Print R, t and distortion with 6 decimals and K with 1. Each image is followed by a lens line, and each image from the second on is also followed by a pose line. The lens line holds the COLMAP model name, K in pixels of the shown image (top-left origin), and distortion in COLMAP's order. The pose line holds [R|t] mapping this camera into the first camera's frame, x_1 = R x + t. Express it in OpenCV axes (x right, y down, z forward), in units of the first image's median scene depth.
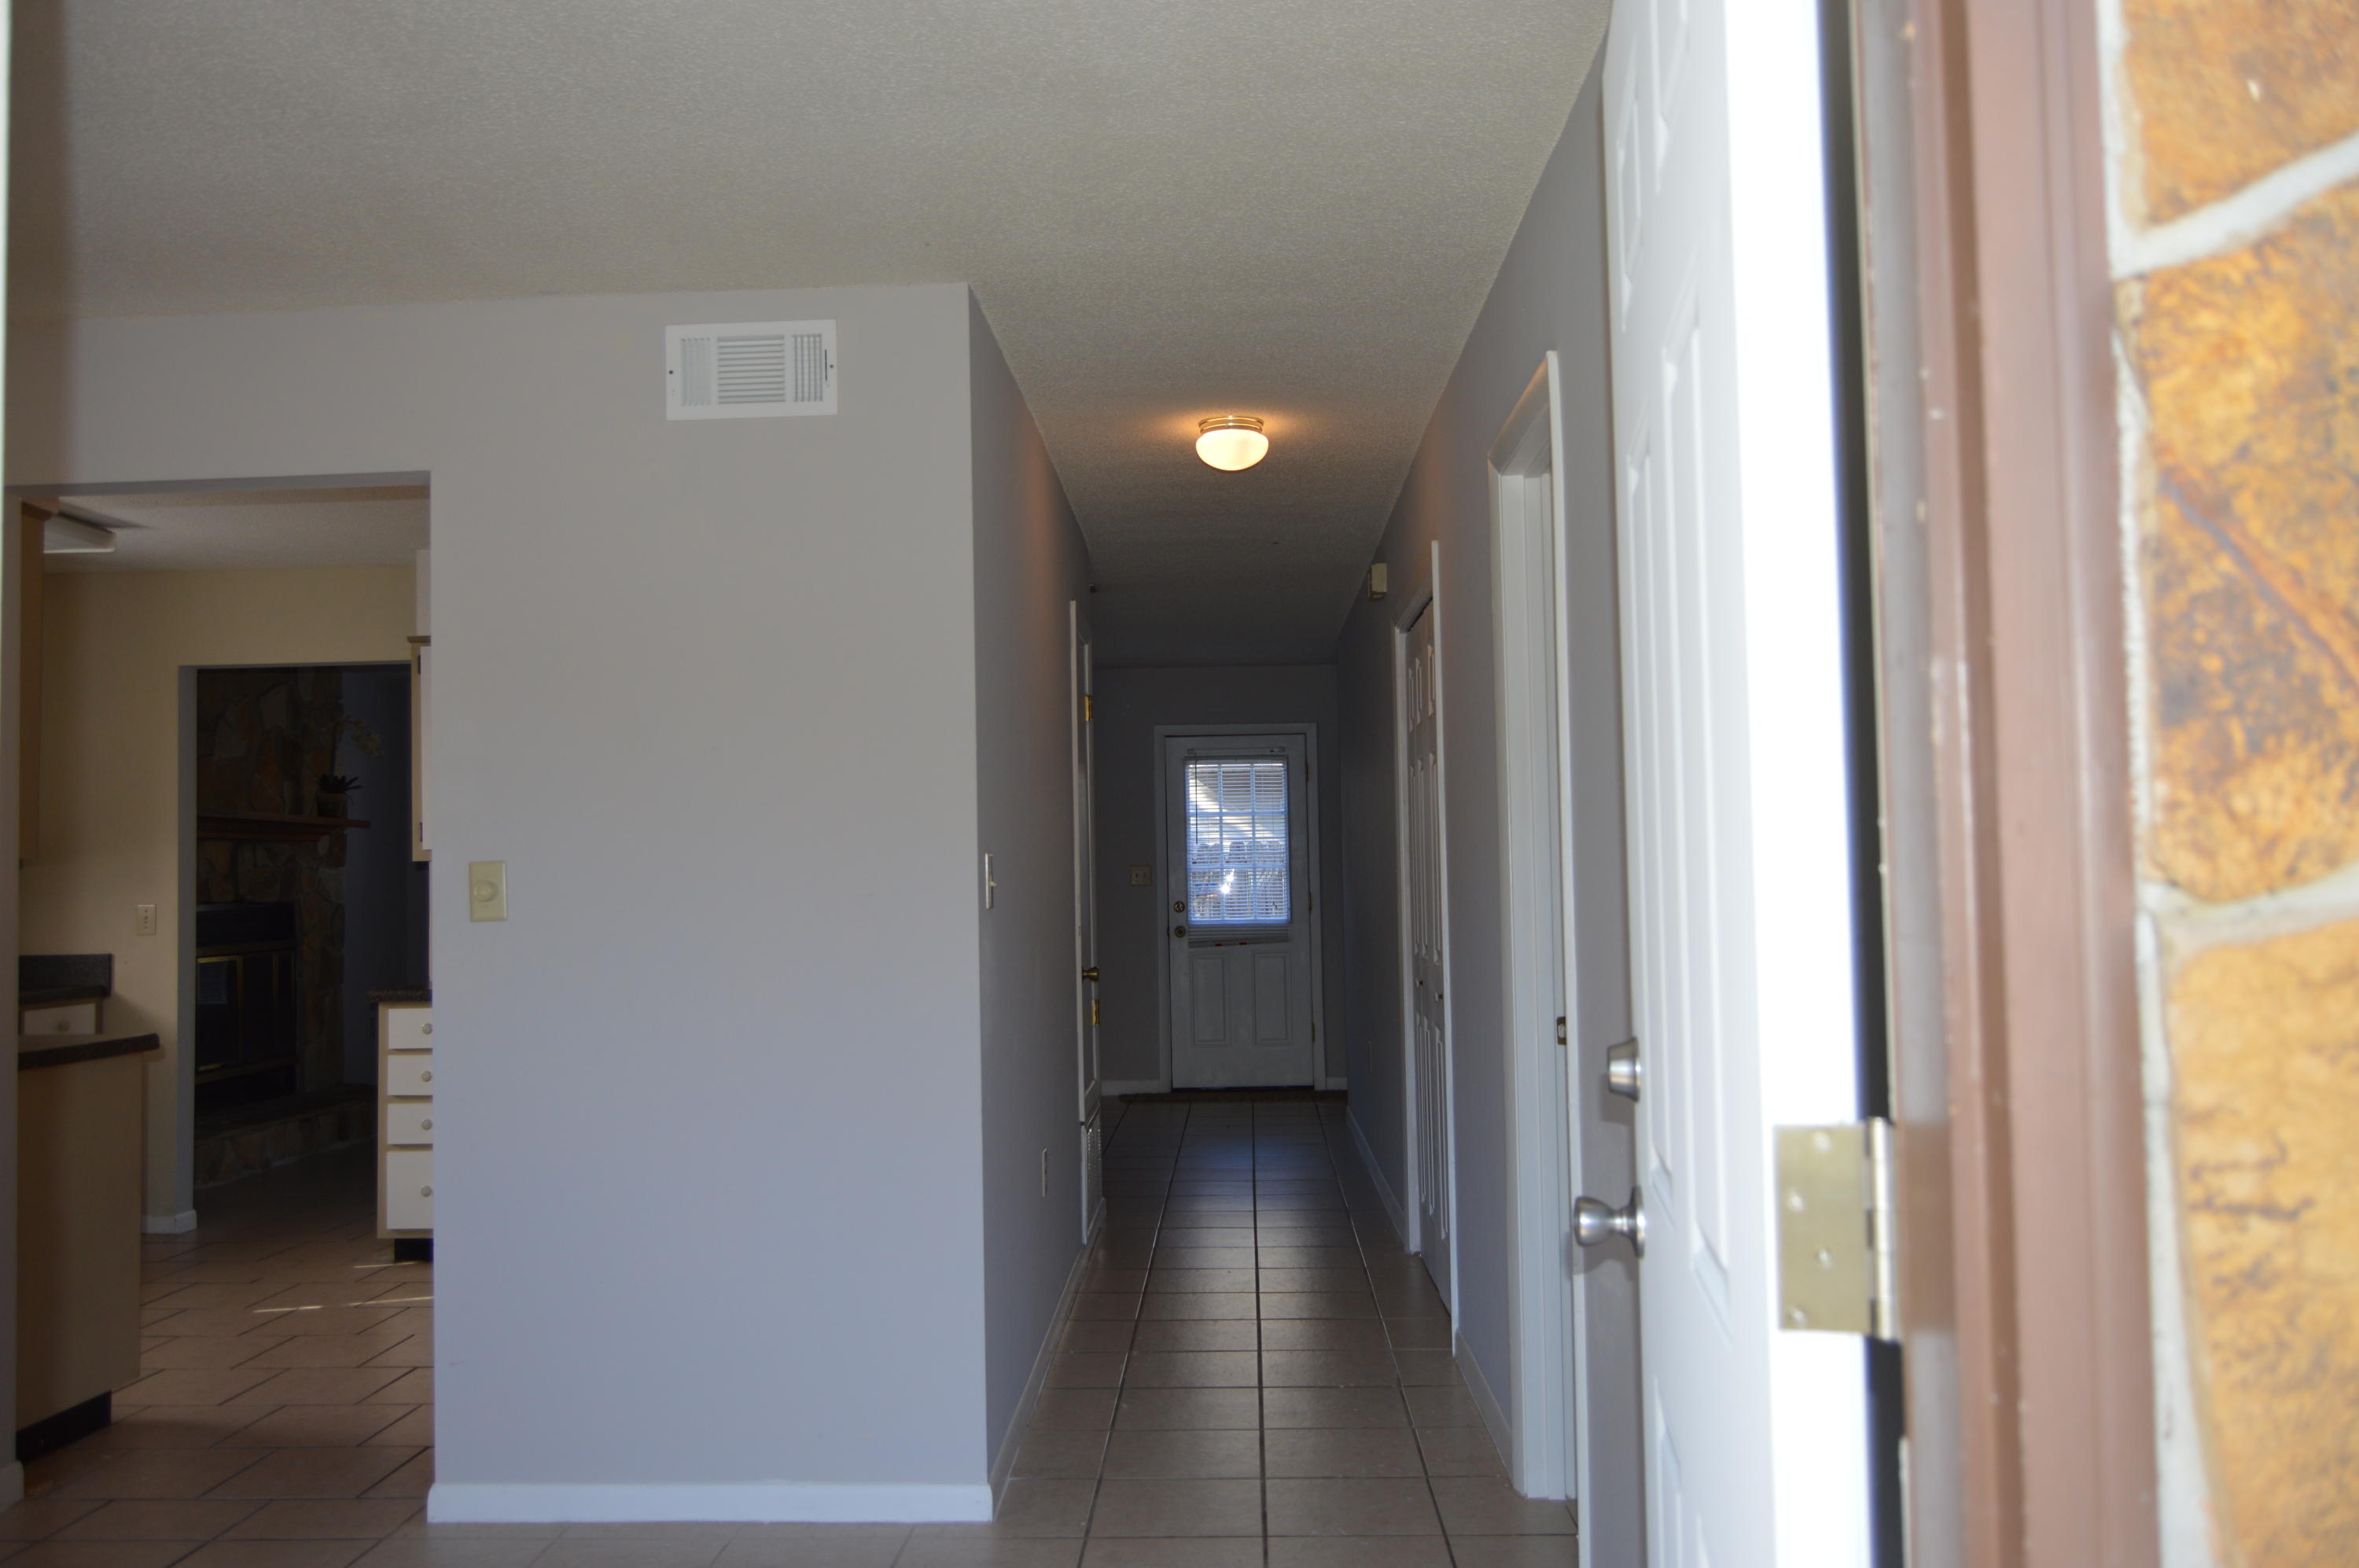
lens RADIAL K [[1850.9, 0, 1175.0], [0, 1850.9, 780.3], [0, 0, 1]] dist [-0.017487, 0.013547]
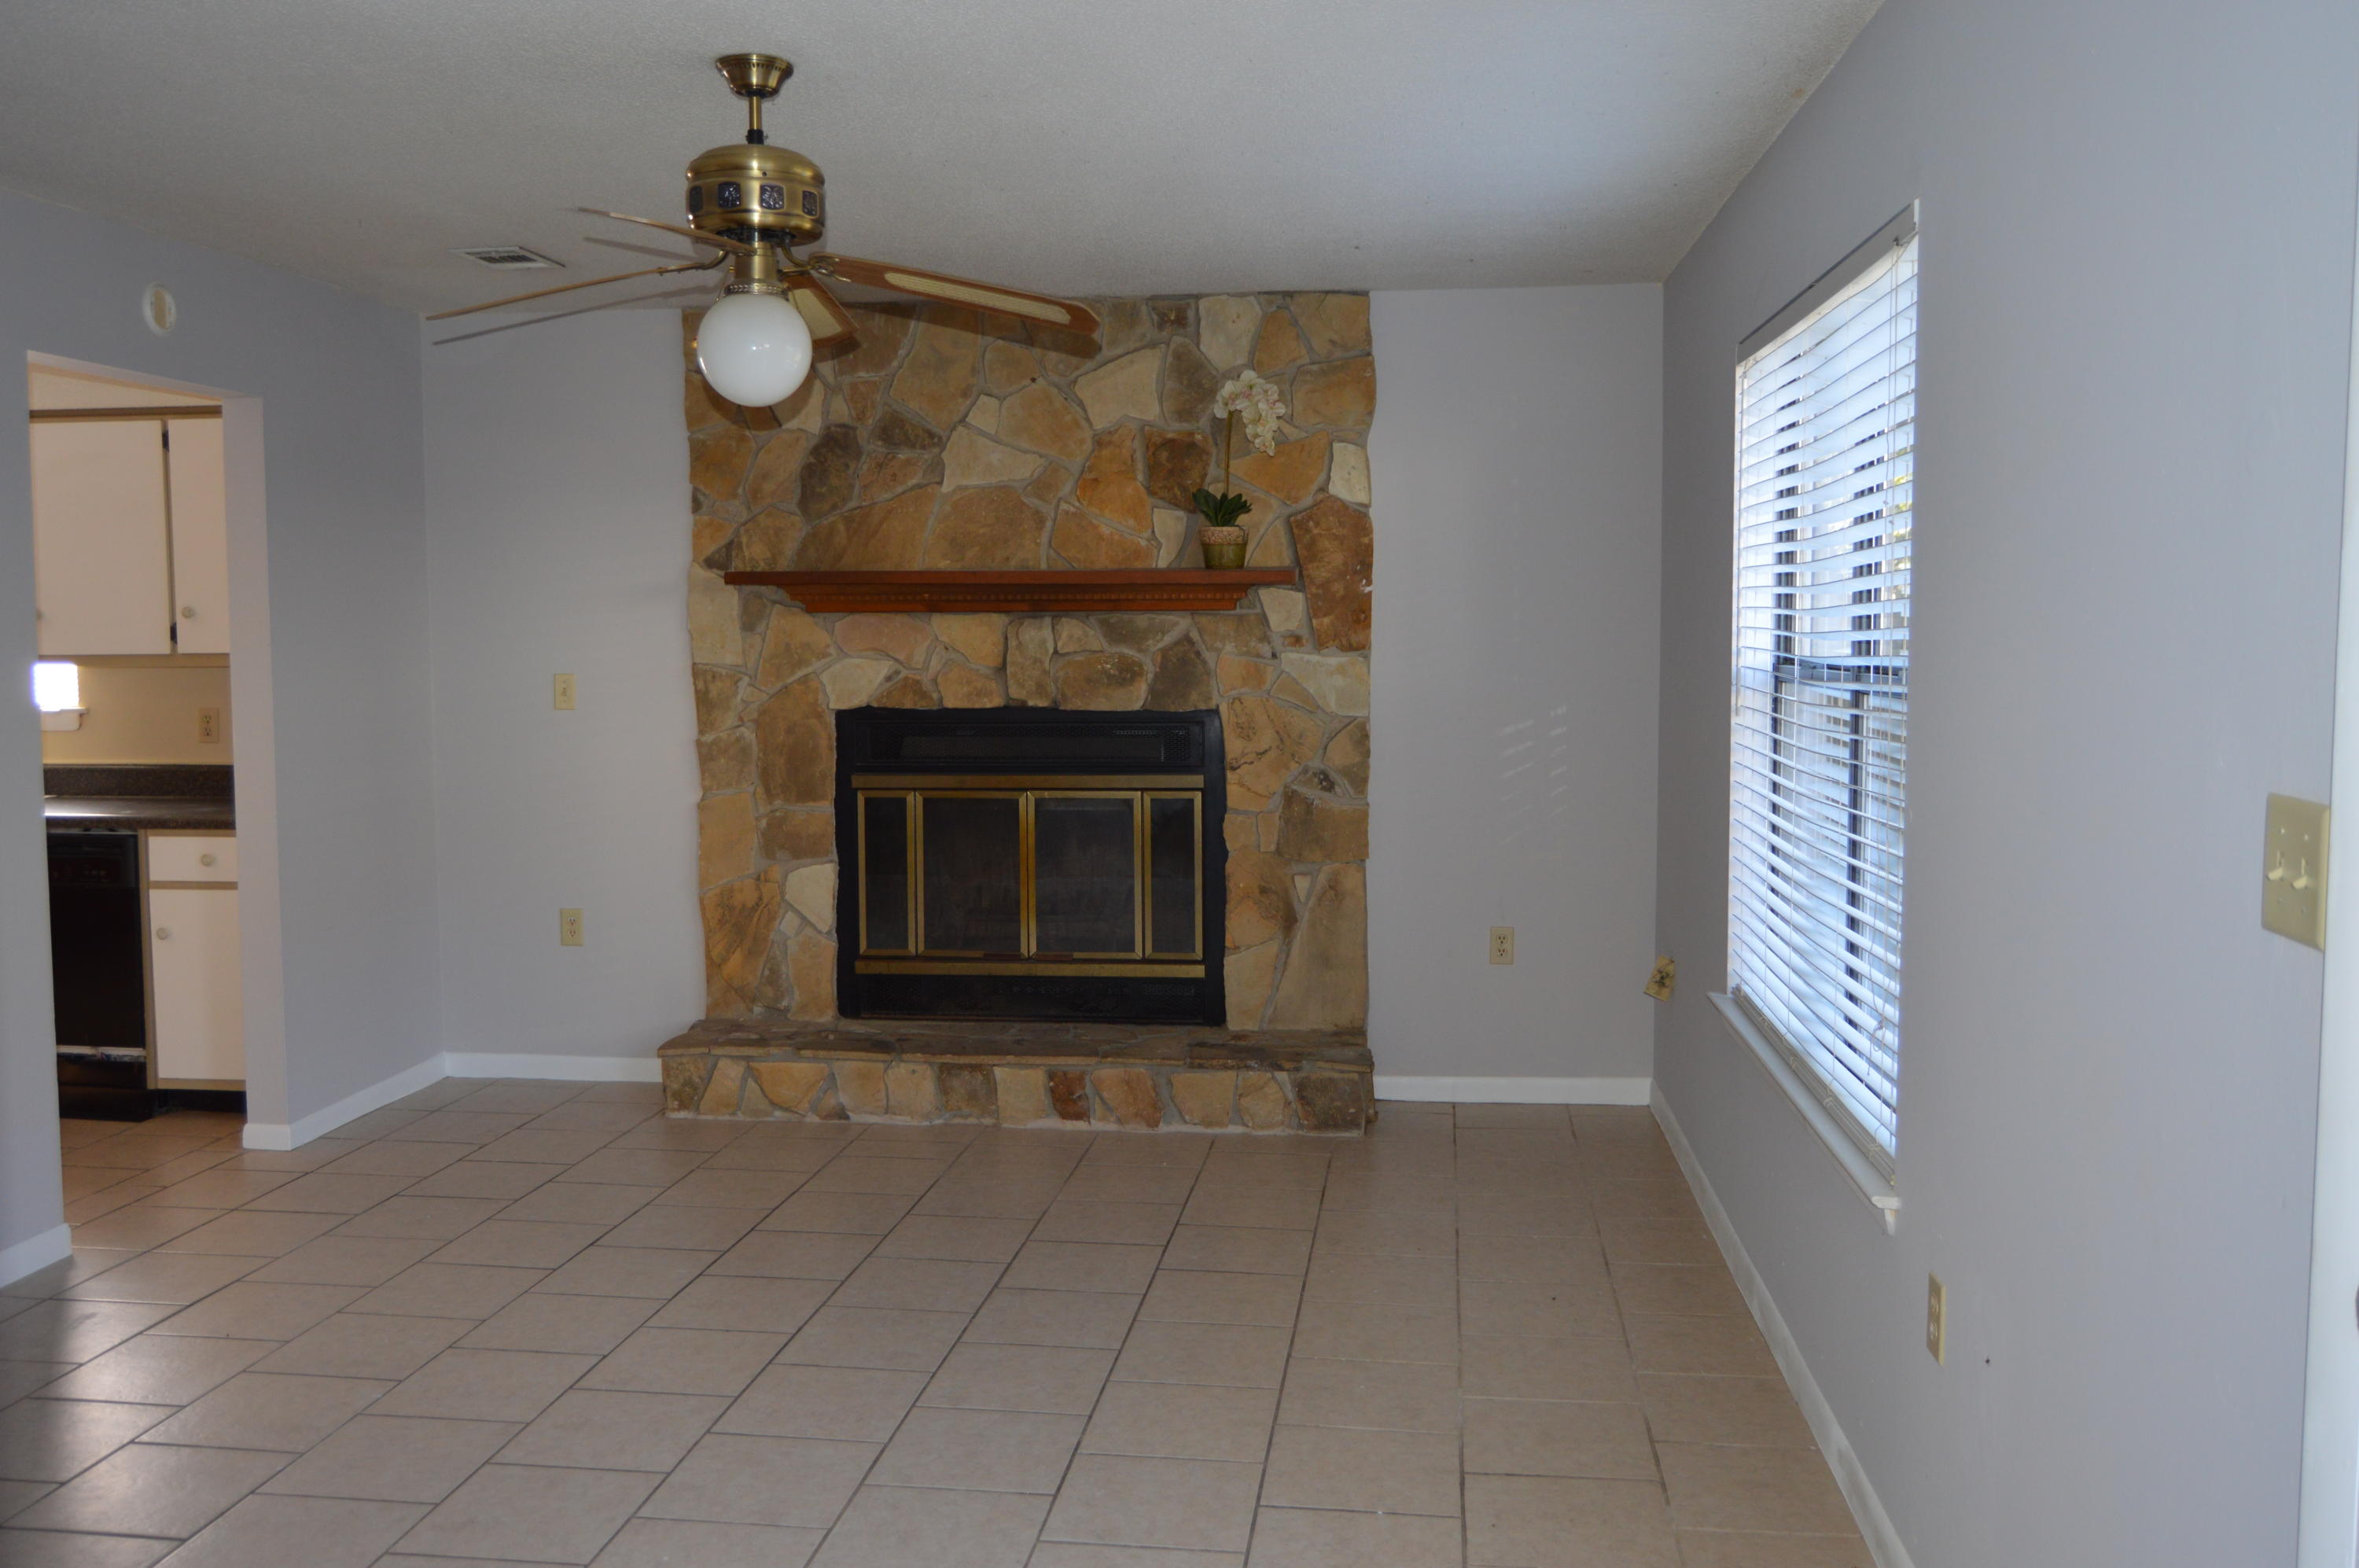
lens RADIAL K [[1991.2, 0, 1174.0], [0, 1991.2, 772.3], [0, 0, 1]] dist [-0.010679, 0.004699]
pose [[-0.092339, 0.089851, -0.991665, 0.265001], [0.056246, 0.994801, 0.084897, 0.048523], [0.994138, -0.047938, -0.096912, 1.694668]]
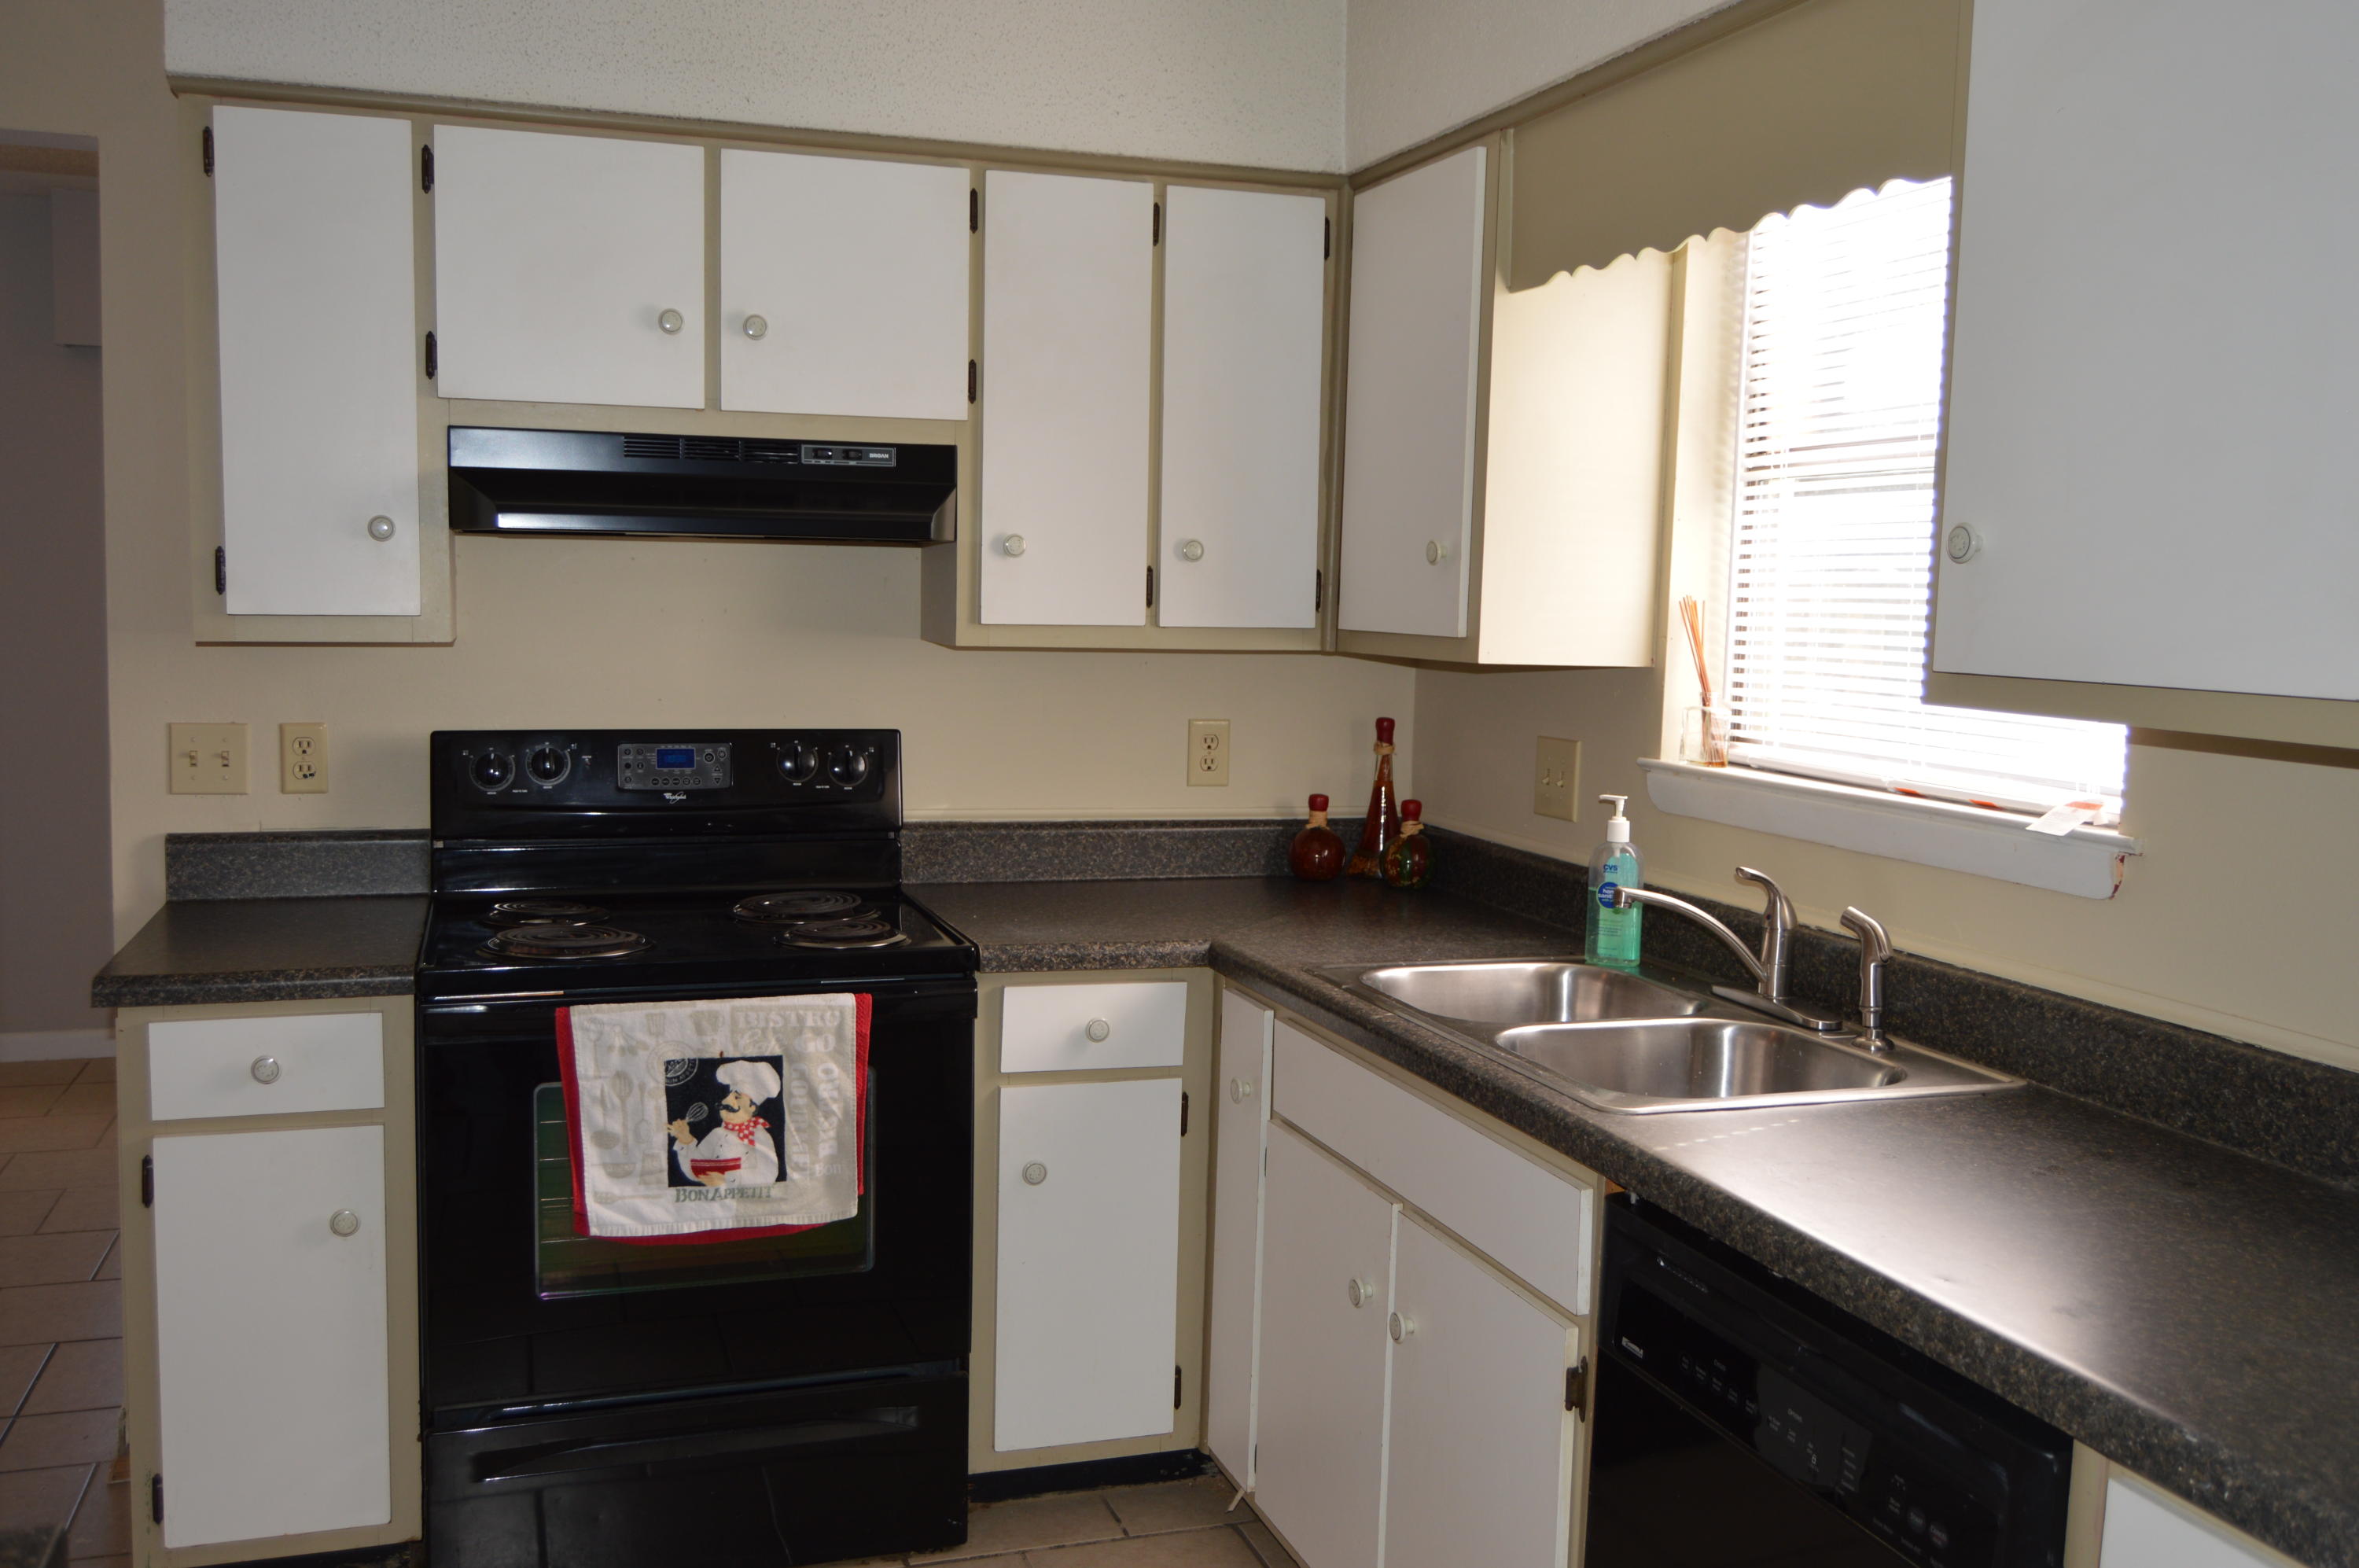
lens RADIAL K [[2026.8, 0, 1219.5], [0, 2026.8, 783.6], [0, 0, 1]] dist [0.042349, 0.001820]
pose [[-0.925460, 0.033450, -0.377364, -0.489971], [0.010529, 0.997981, 0.062642, 0.037424], [0.378698, 0.053999, -0.923944, 1.263029]]
